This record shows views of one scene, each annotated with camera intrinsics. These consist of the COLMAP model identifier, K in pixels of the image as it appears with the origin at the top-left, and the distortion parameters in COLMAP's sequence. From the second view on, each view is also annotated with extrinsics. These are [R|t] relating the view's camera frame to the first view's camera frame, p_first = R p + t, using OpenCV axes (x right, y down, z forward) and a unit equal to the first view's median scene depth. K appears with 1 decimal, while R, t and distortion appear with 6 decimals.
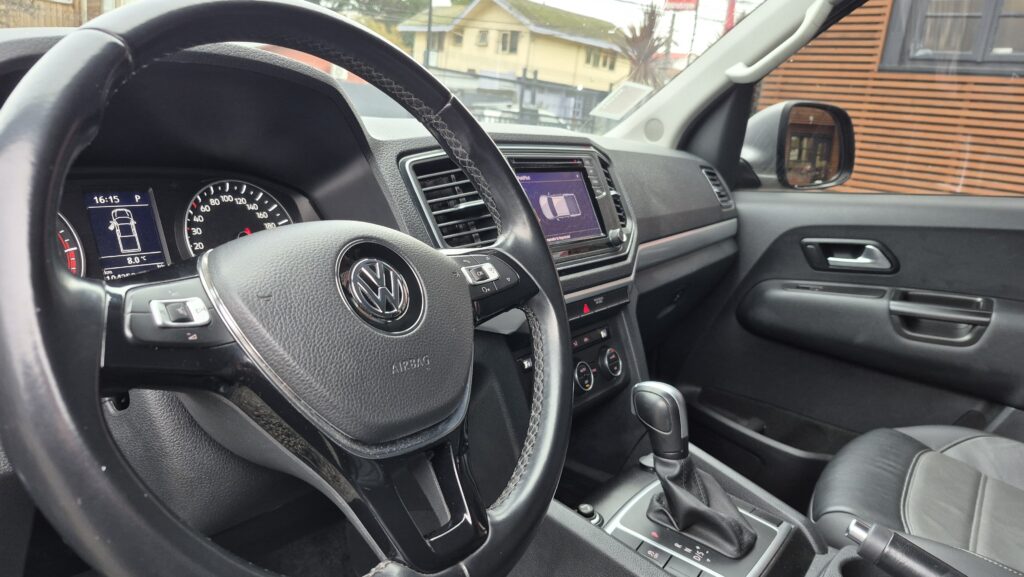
lens RADIAL K [[719.0, 0, 507.6], [0, 719.0, 282.6], [0, 0, 1]] dist [0.051317, -0.052162]
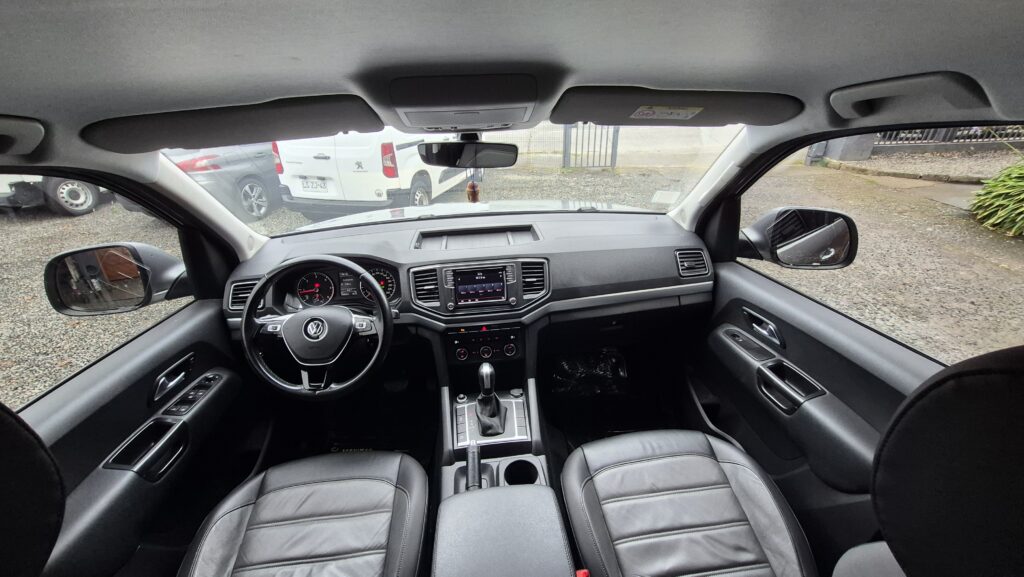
lens RADIAL K [[409.8, 0, 515.4], [0, 409.8, 287.4], [0, 0, 1]] dist [0.000081, 0.000077]
pose [[0.670906, 0.247104, -0.699161, 1.434453], [-0.078398, 0.961198, 0.264485, -0.611725], [0.737387, -0.122632, 0.664245, 0.153392]]
